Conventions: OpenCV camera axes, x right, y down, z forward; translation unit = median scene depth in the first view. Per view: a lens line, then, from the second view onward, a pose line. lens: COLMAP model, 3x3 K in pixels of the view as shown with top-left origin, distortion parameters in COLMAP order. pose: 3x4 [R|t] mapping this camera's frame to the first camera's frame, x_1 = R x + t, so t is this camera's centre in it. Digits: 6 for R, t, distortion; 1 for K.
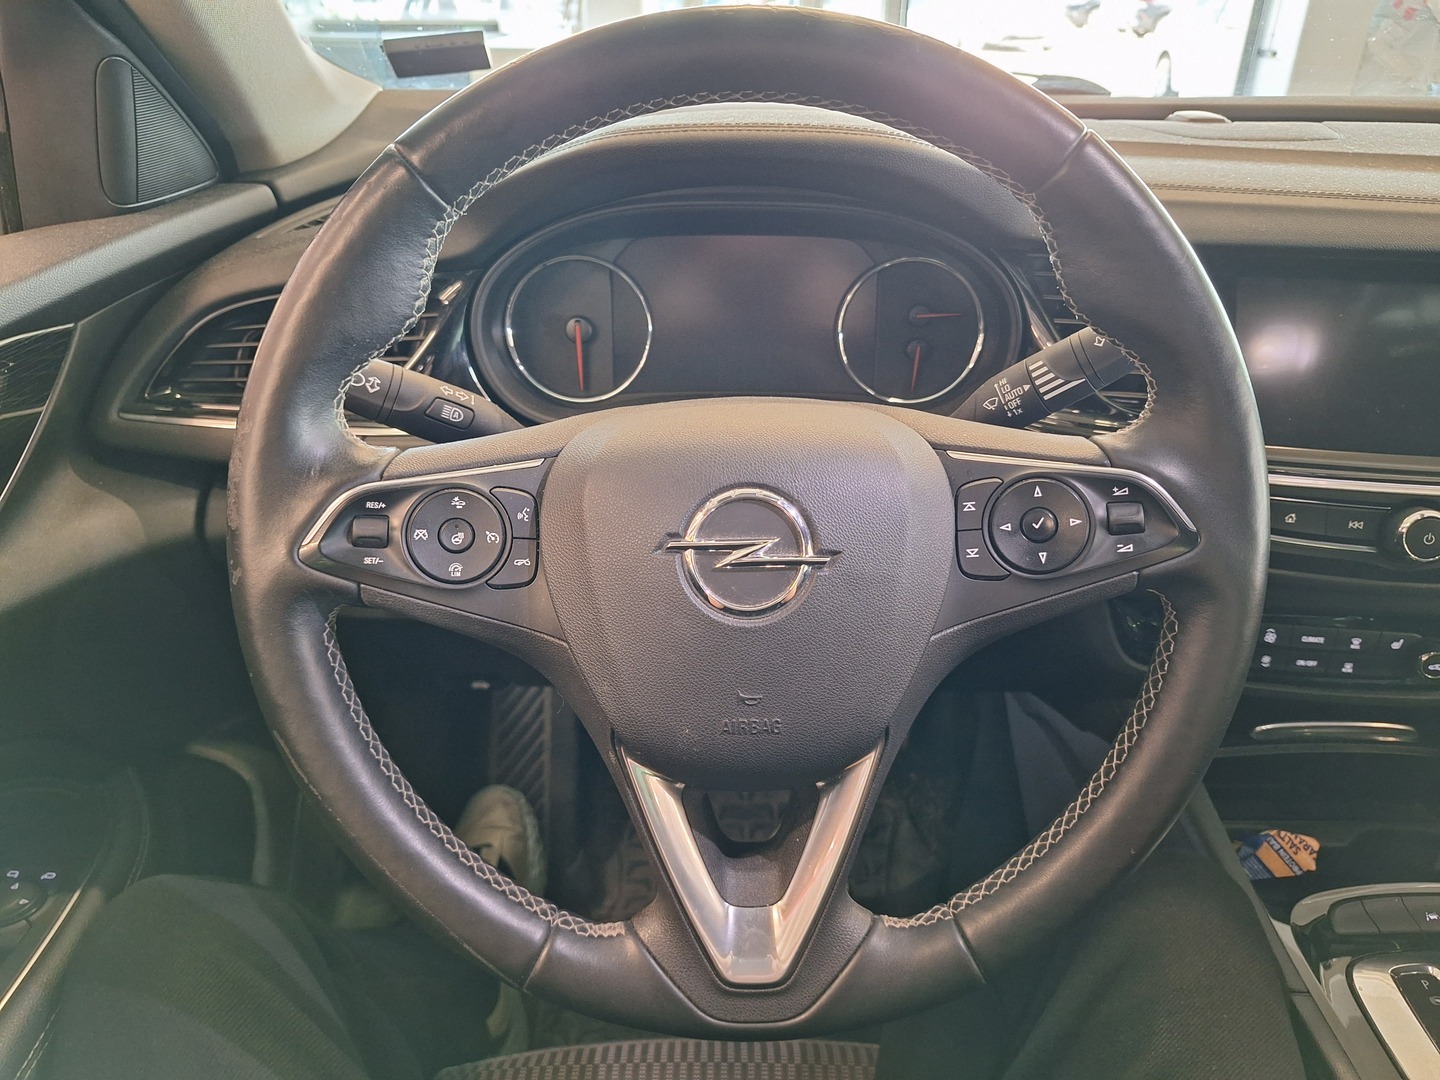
lens RADIAL K [[1024.4, 0, 726.9], [0, 1024.4, 544.0], [0, 0, 1]] dist [0.049042, -0.054230]
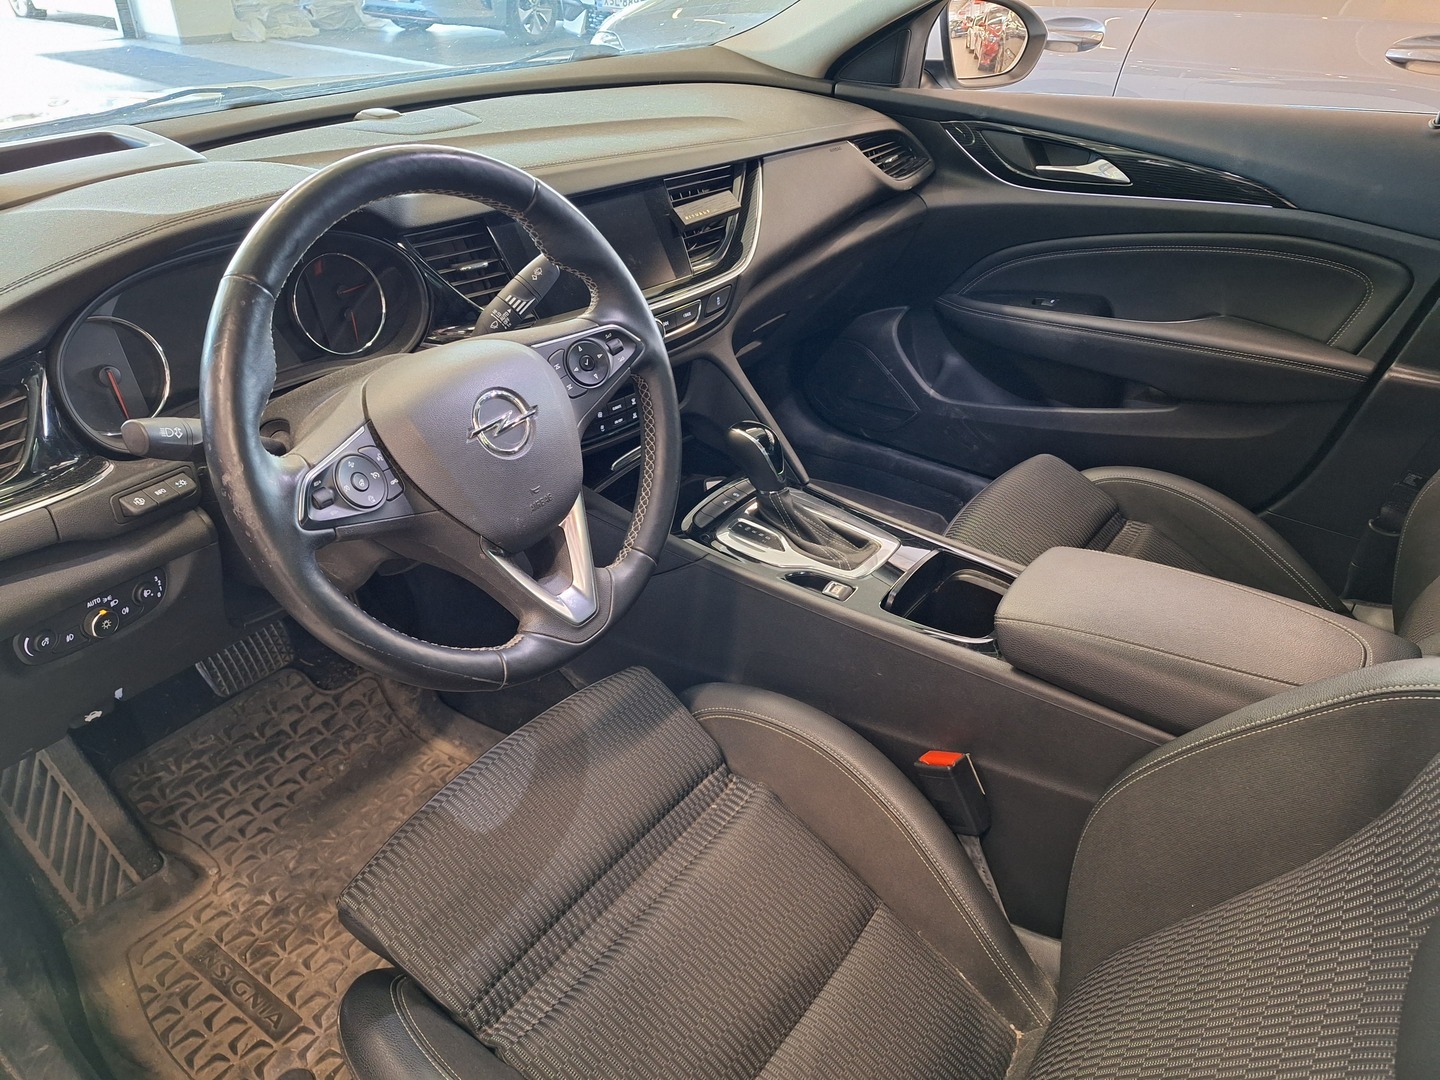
lens RADIAL K [[1024.4, 0, 726.9], [0, 1024.4, 544.0], [0, 0, 1]] dist [0.049042, -0.054230]
pose [[0.604048, -0.454847, 0.654400, -1.056785], [0.382349, 0.885860, 0.262795, -0.132768], [-0.699238, 0.091469, 0.709013, -0.641522]]
